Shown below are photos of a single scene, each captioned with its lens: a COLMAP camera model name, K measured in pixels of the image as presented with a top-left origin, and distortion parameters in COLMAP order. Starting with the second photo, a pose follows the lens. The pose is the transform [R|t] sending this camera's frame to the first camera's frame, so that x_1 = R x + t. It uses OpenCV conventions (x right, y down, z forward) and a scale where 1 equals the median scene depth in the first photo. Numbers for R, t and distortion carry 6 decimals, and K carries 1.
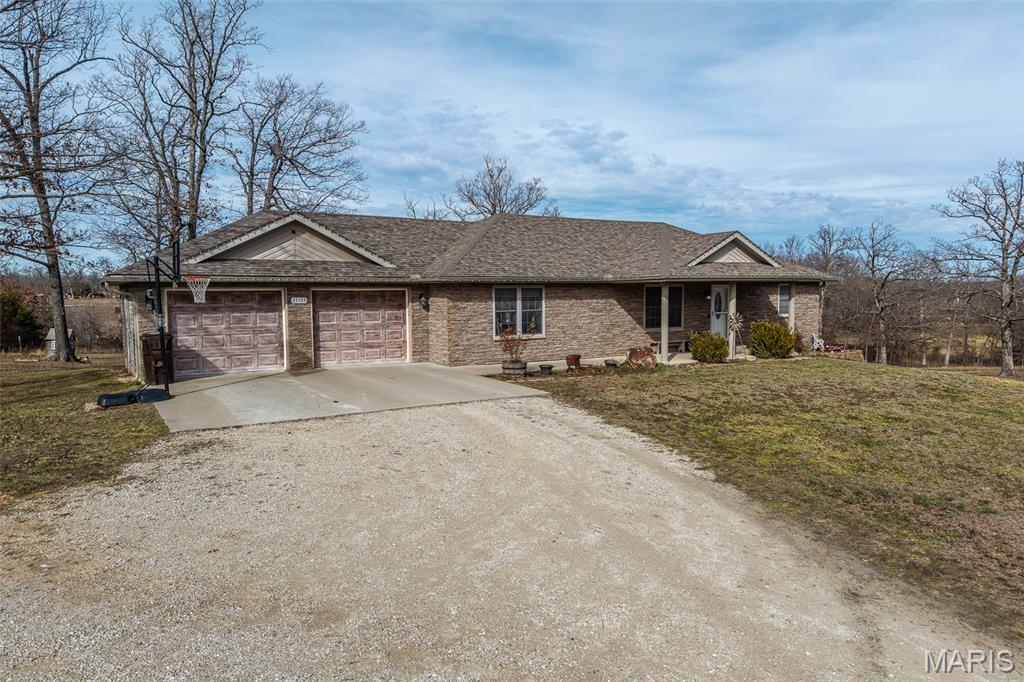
lens RADIAL K [[689.7, 0, 512.3], [0, 689.7, 341.2], [0, 0, 1]] dist [0.035213, -0.035500]
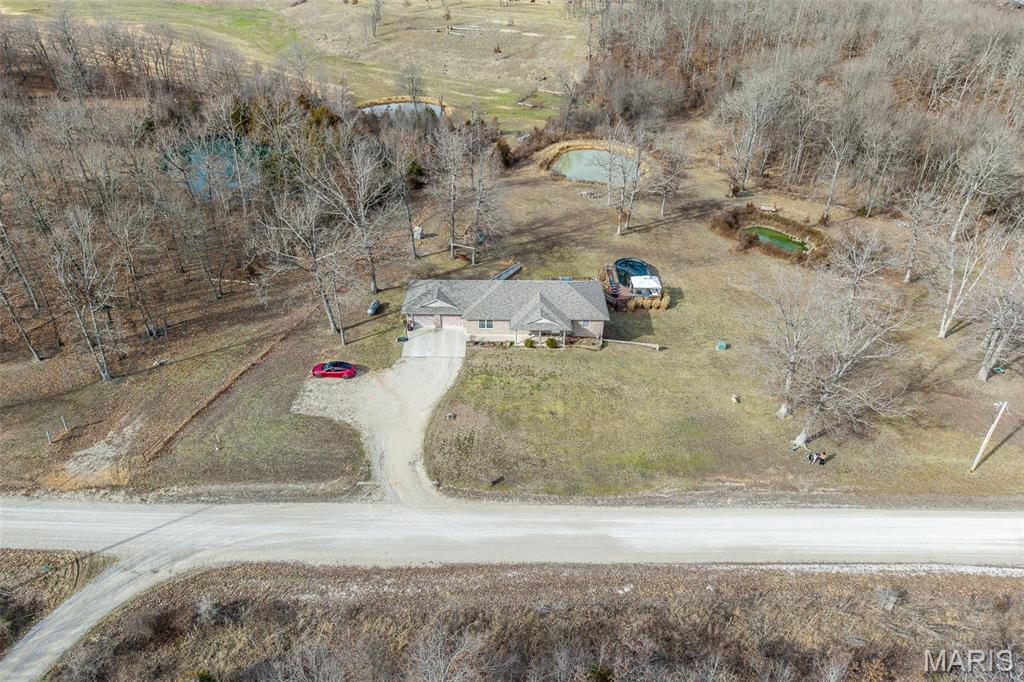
lens RADIAL K [[689.7, 0, 513.3], [0, 689.7, 330.8], [0, 0, 1]] dist [0.035213, -0.035500]
pose [[0.846477, 0.290215, -0.446376, 1.999722], [-0.050963, 0.878698, 0.474650, -1.967538], [0.529980, -0.379032, 0.758588, -2.053198]]
